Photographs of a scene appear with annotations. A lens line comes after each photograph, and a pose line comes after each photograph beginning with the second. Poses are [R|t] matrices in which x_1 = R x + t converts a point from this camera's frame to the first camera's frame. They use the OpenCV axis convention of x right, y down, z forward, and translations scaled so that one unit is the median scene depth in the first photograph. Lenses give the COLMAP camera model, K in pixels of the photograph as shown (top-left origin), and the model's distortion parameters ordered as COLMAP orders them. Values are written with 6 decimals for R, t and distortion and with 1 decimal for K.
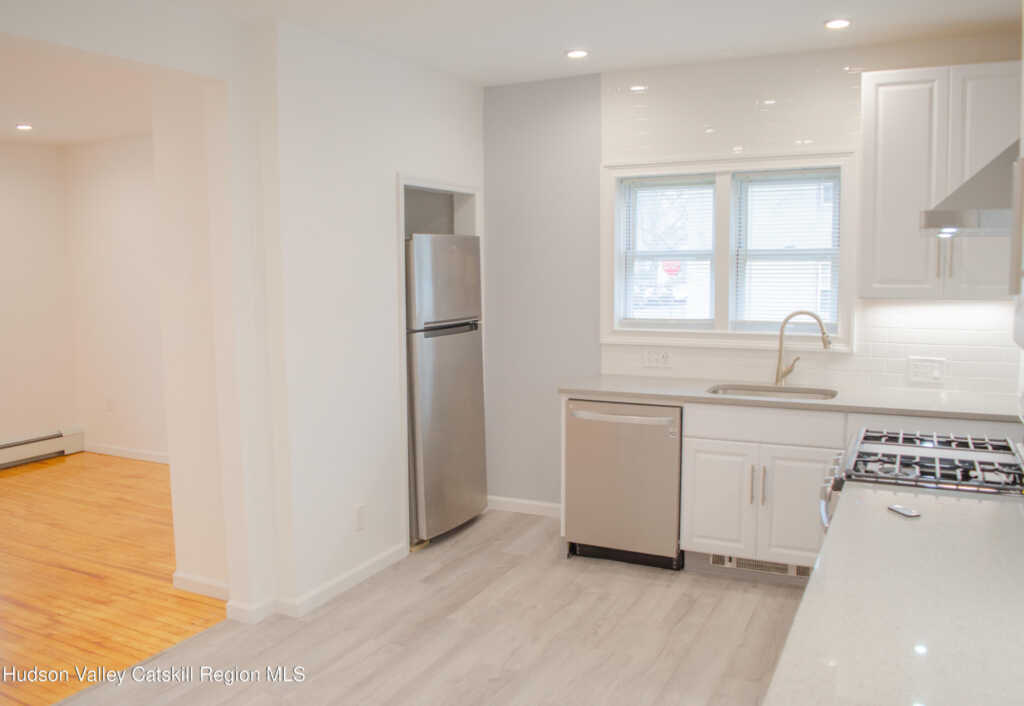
lens RADIAL K [[843.8, 0, 510.2], [0, 843.8, 363.3], [0, 0, 1]] dist [-0.095300, 0.013942]
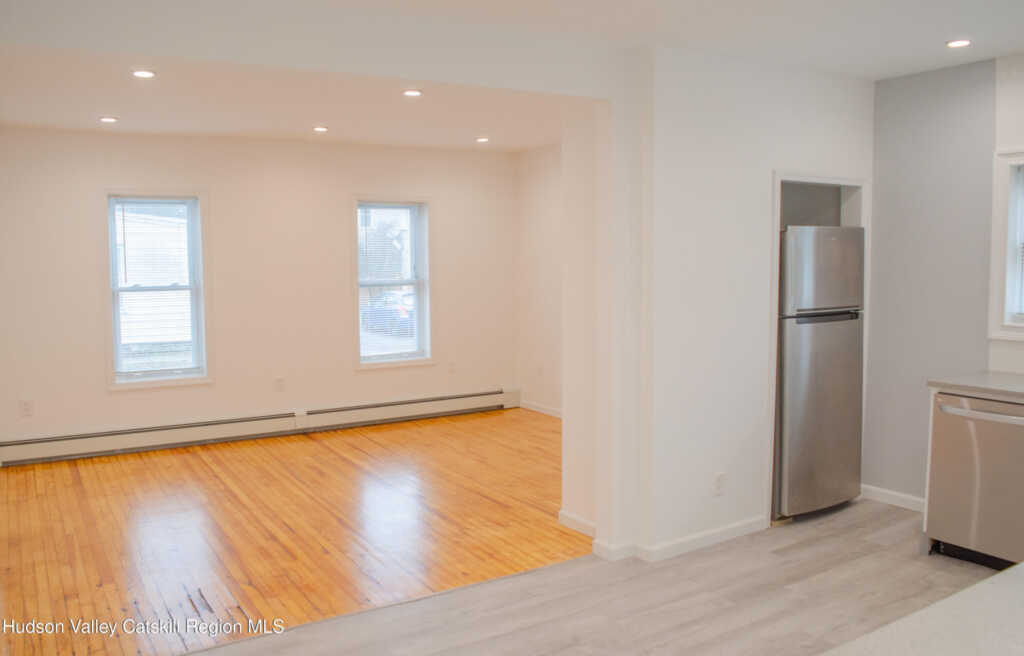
lens RADIAL K [[821.2, 0, 513.0], [0, 821.2, 320.4], [0, 0, 1]] dist [-0.088847, 0.004778]
pose [[0.861085, 0.042015, -0.506722, 0.109806], [-0.059558, 0.998054, -0.018454, 0.005380], [0.504961, 0.046070, 0.861912, -0.057370]]
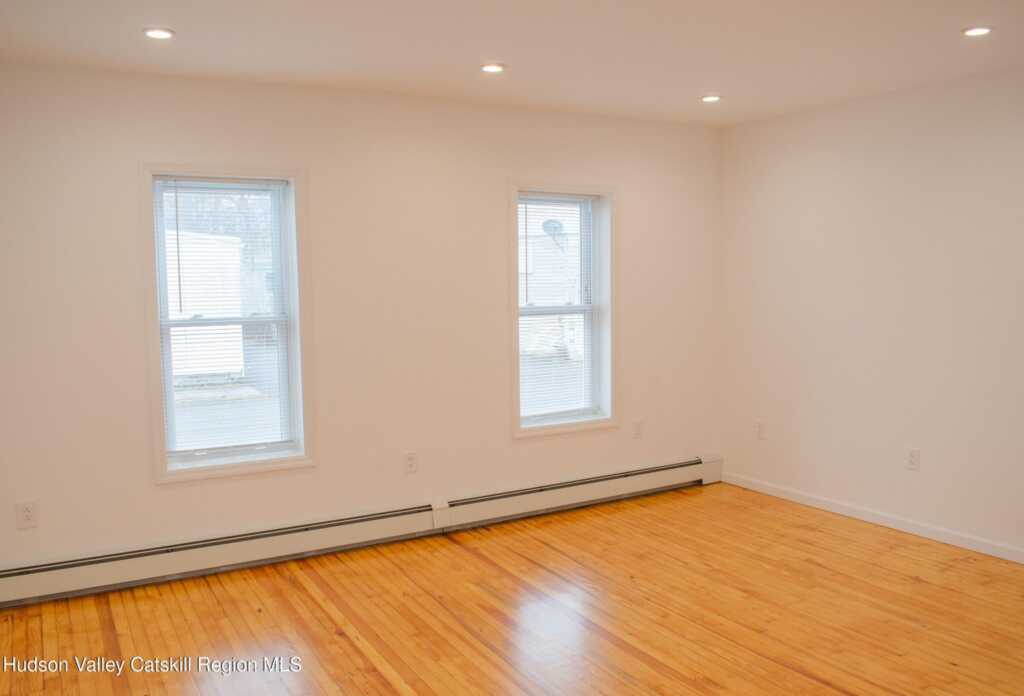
lens RADIAL K [[816.7, 0, 512.0], [0, 816.7, 348.0], [0, 0, 1]] dist [-0.077108, -0.000844]
pose [[0.849927, 0.043228, -0.525123, -0.400328], [-0.056546, 0.998356, -0.009338, -0.019043], [0.523857, 0.037630, 0.850975, 0.238481]]
